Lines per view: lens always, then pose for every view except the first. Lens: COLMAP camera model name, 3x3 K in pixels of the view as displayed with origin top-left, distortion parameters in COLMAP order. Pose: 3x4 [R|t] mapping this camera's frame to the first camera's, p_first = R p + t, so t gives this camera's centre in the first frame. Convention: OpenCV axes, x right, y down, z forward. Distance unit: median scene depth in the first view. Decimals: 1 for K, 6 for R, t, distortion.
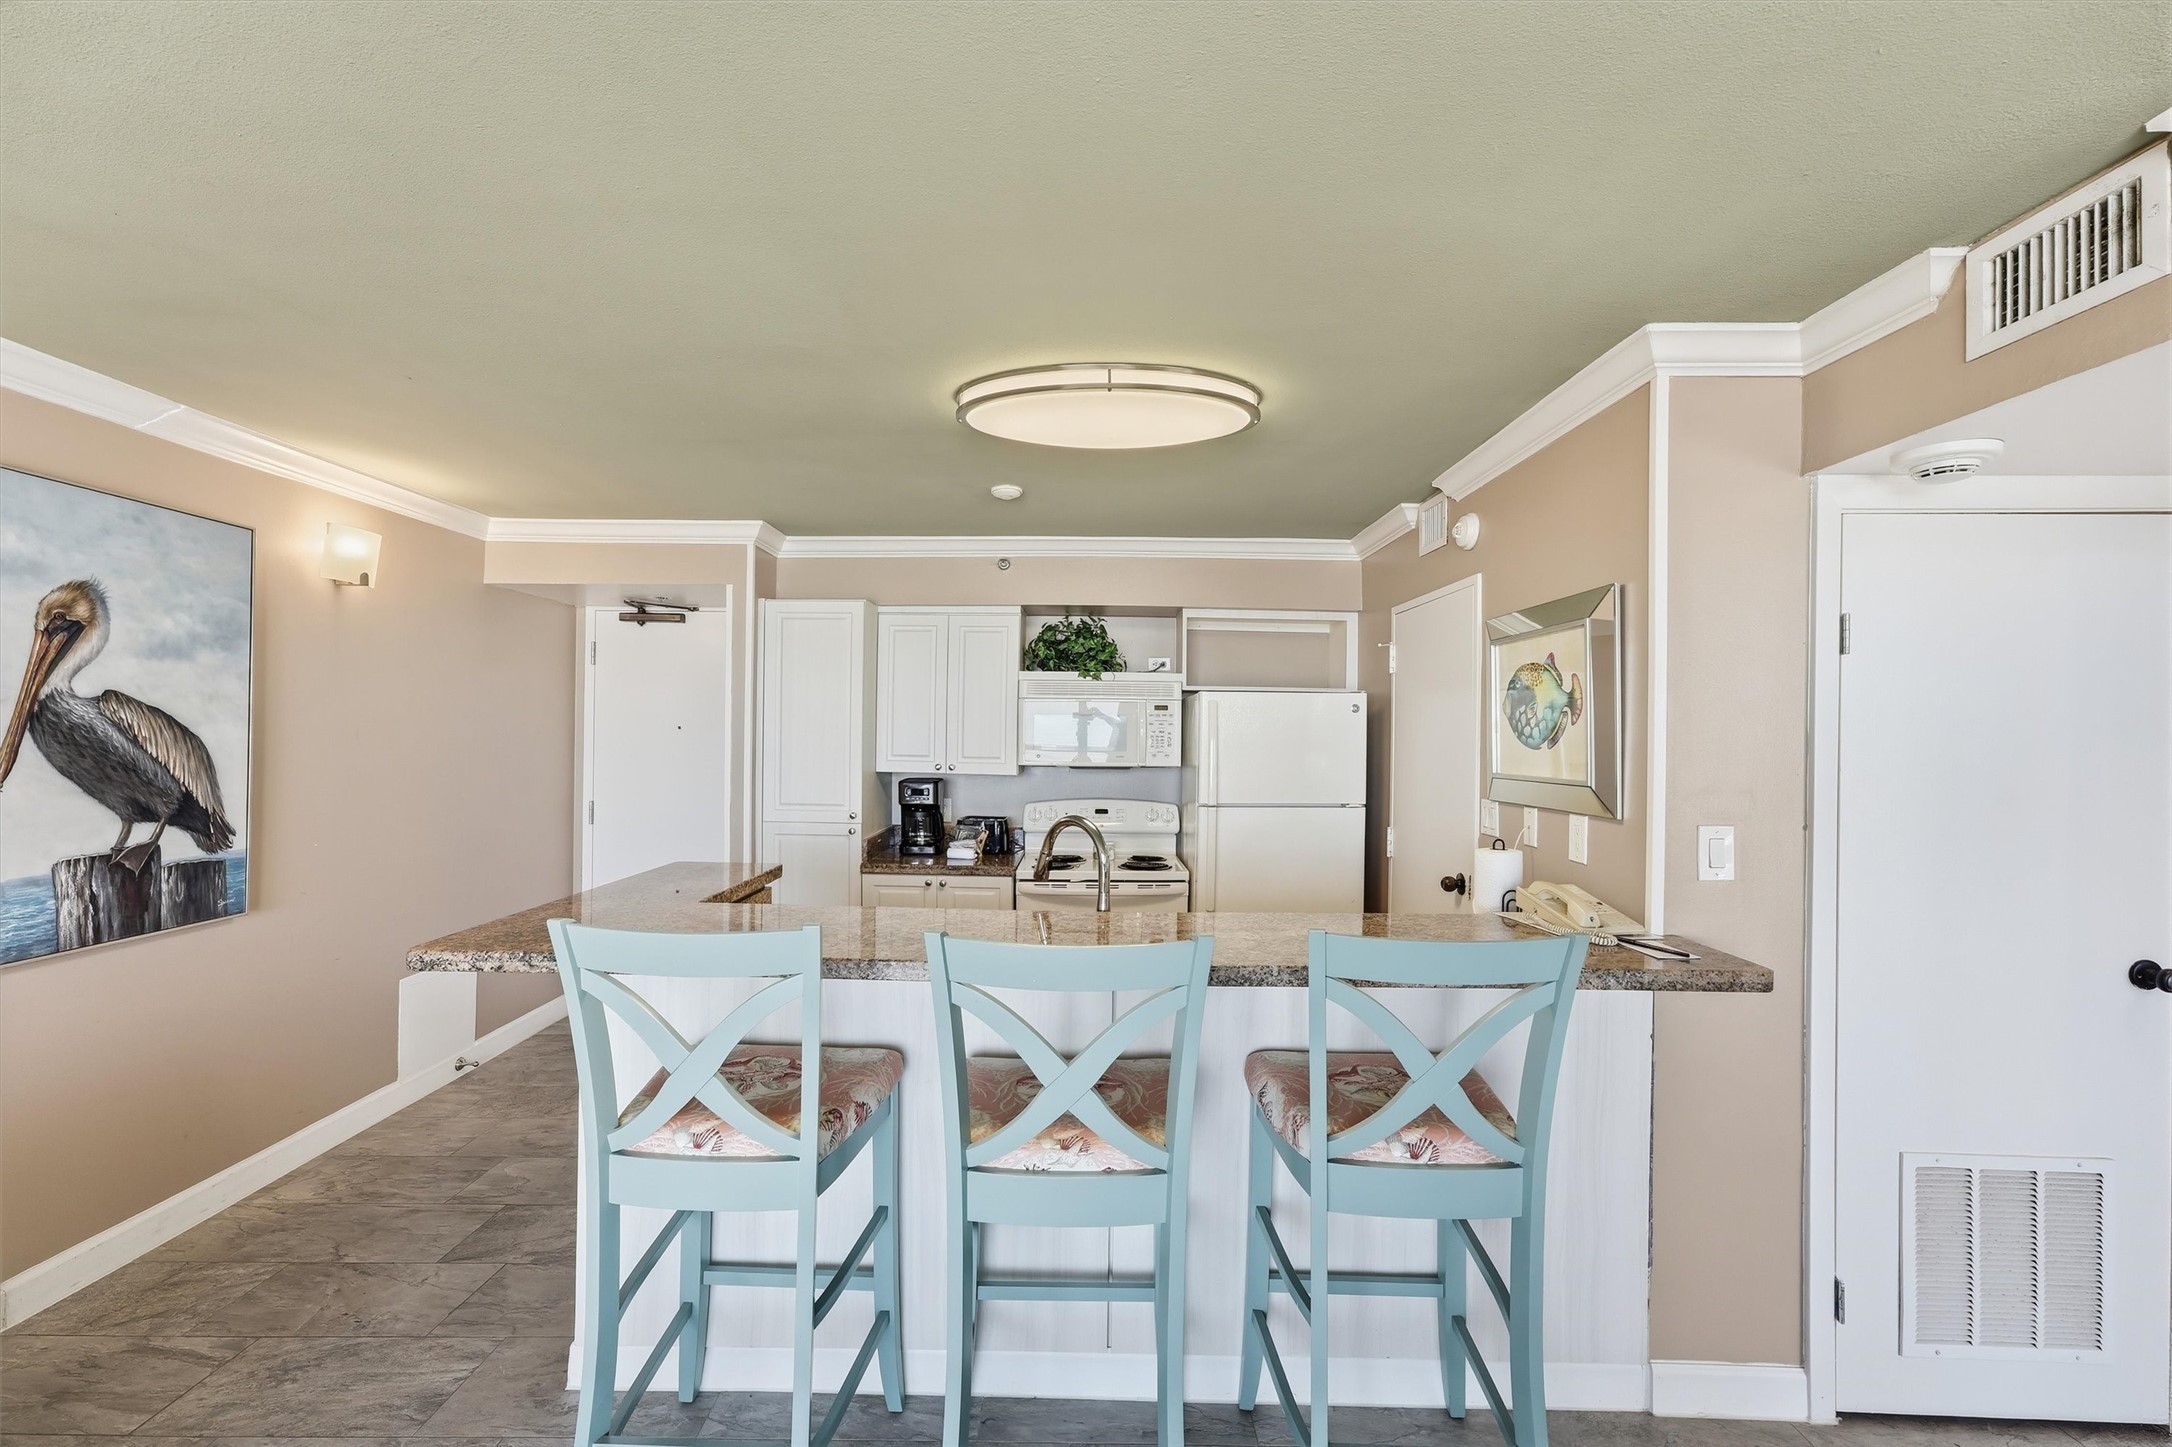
lens RADIAL K [[876.3, 0, 1084.7], [0, 876.3, 728.3], [0, 0, 1]] dist [0.015371, 0.000593]
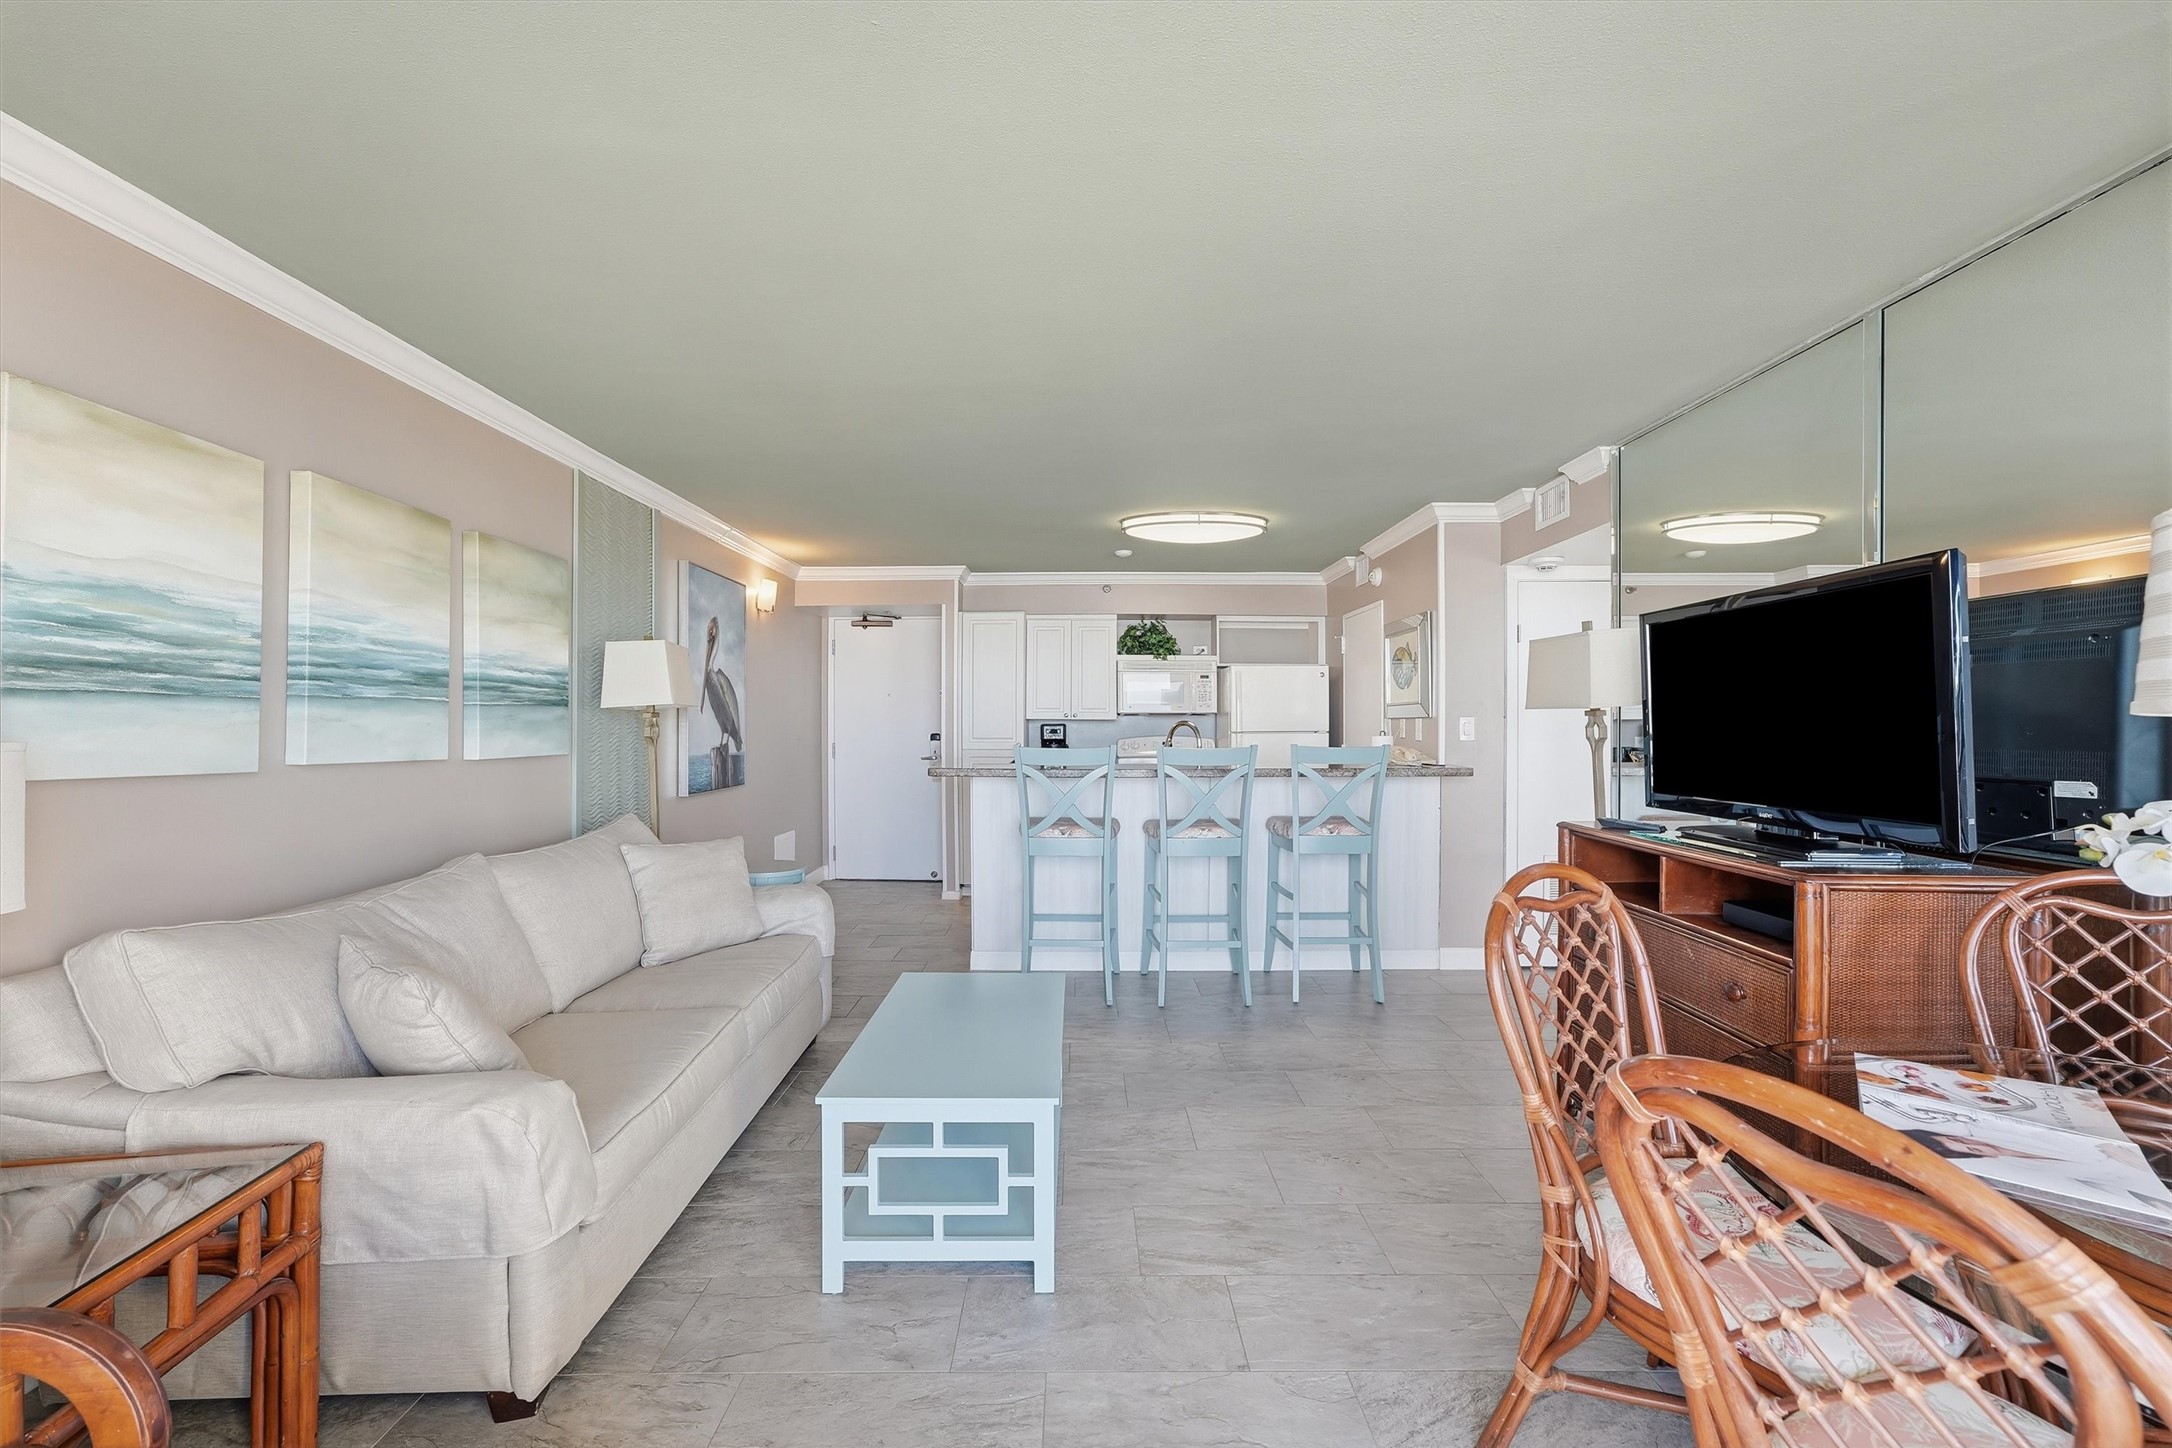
lens RADIAL K [[876.3, 0, 1089.9], [0, 876.3, 723.2], [0, 0, 1]] dist [0.015371, 0.000593]
pose [[0.999879, -0.012130, 0.009788, -0.218751], [0.012040, 0.999885, 0.009273, 0.069372], [-0.009899, -0.009154, 0.999909, -0.958449]]
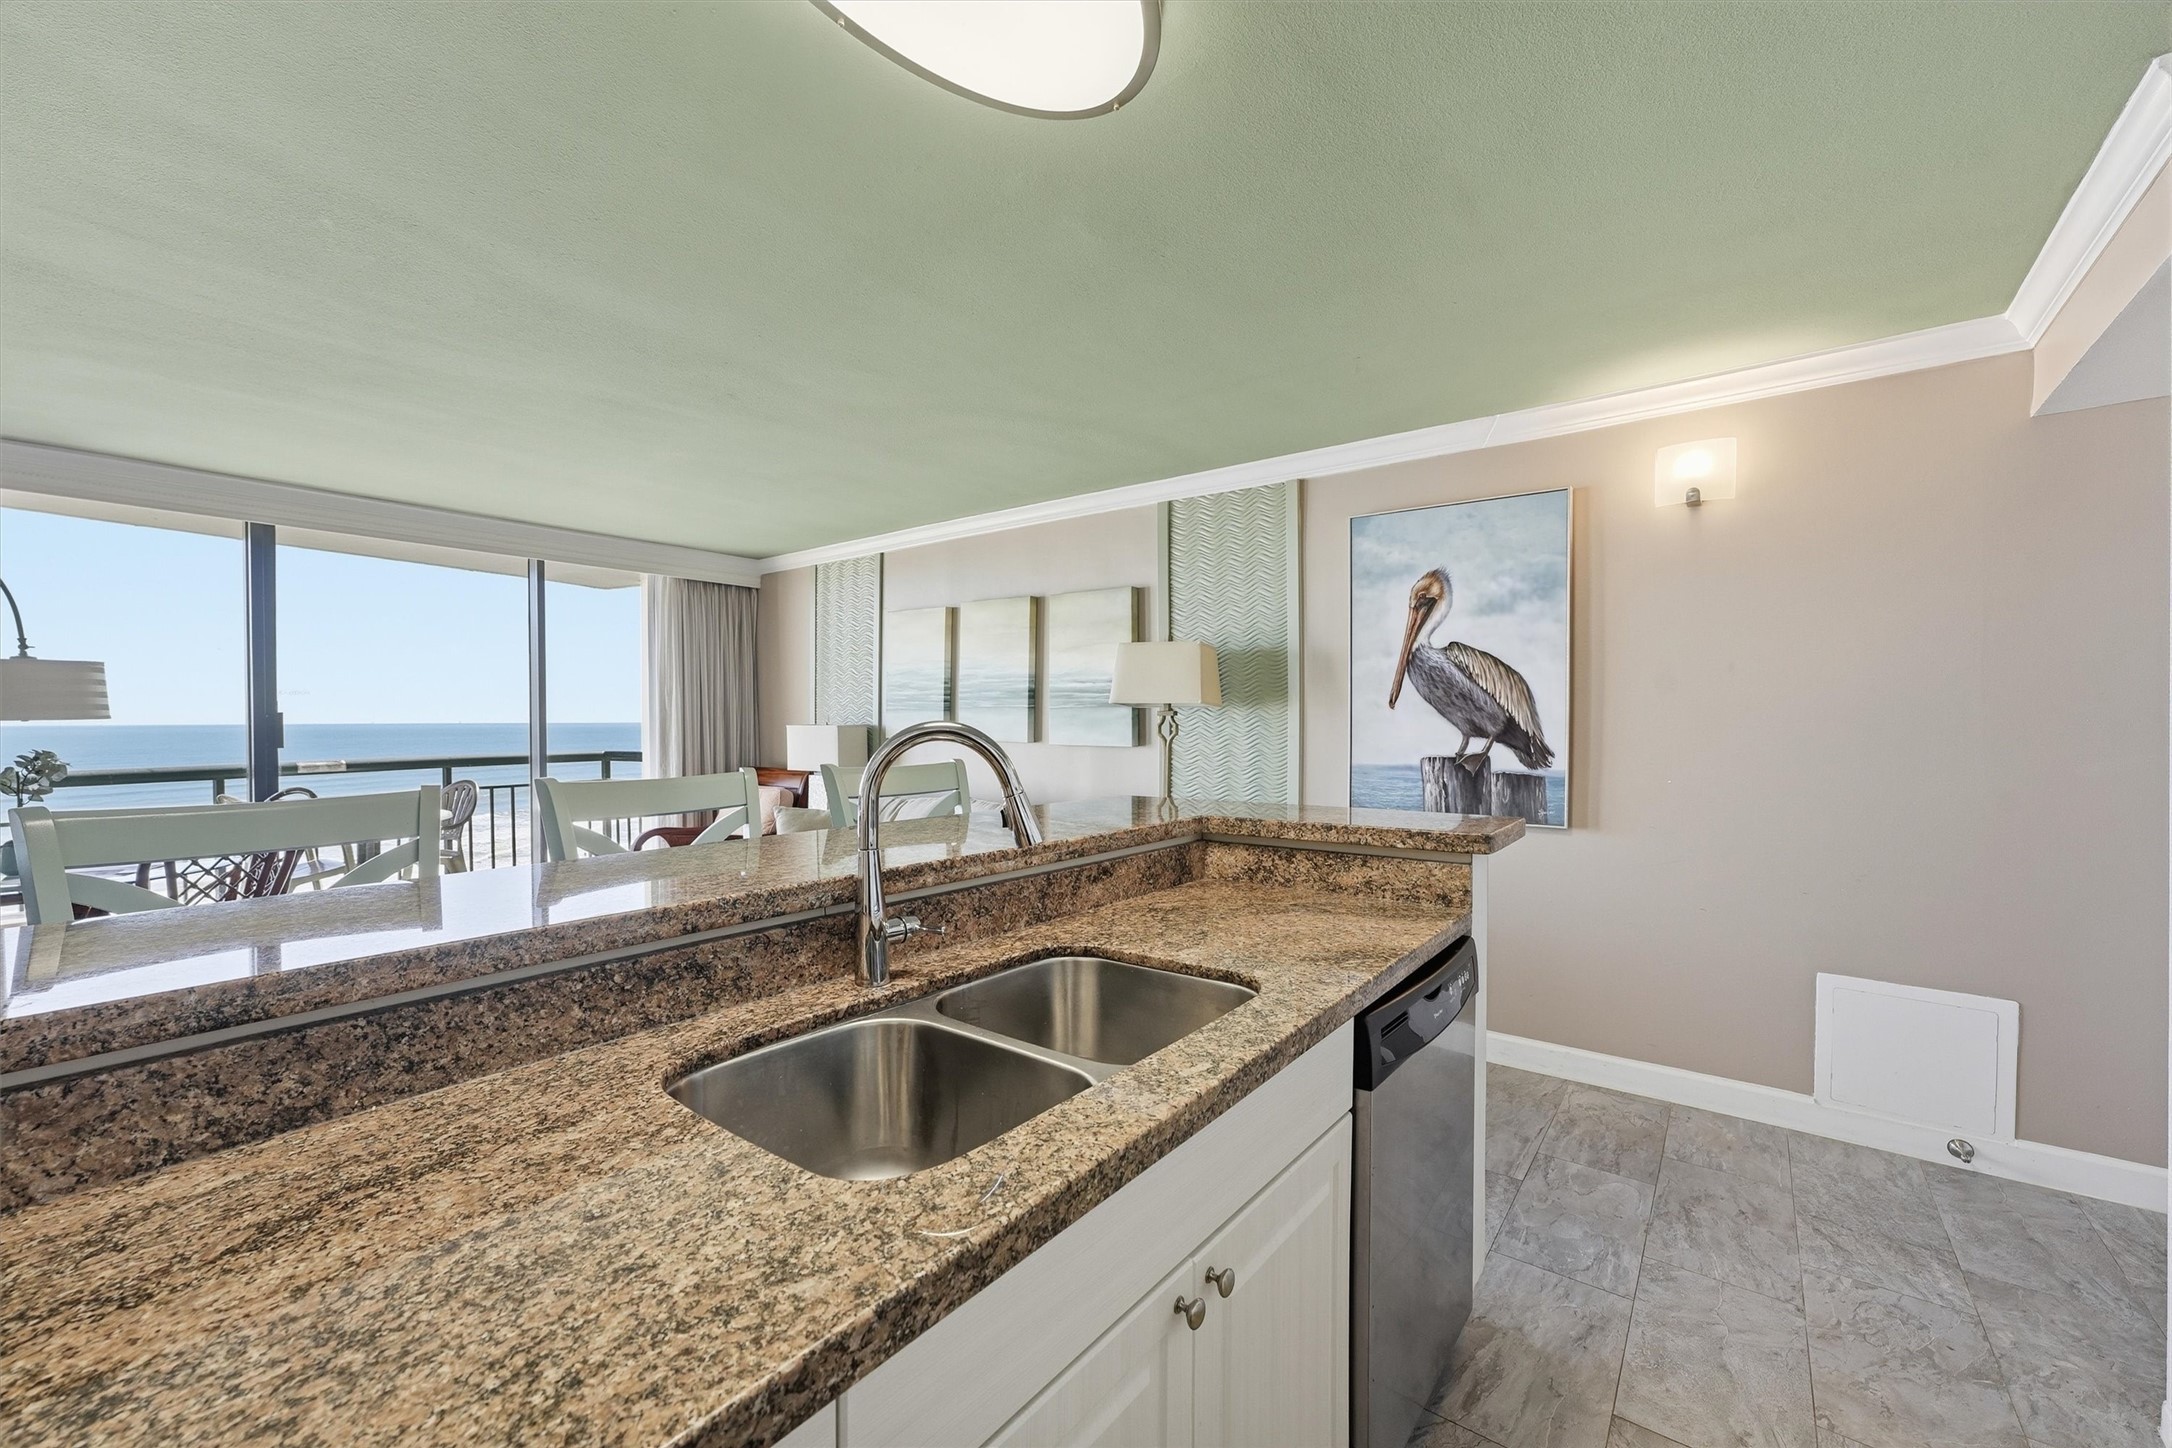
lens RADIAL K [[876.3, 0, 1083.5], [0, 876.3, 727.0], [0, 0, 1]] dist [0.015371, 0.000593]
pose [[-0.609734, -0.005141, -0.792589, 0.337188], [-0.004542, 0.999985, -0.002992, 0.089264], [0.792593, 0.001776, -0.609749, 1.242589]]
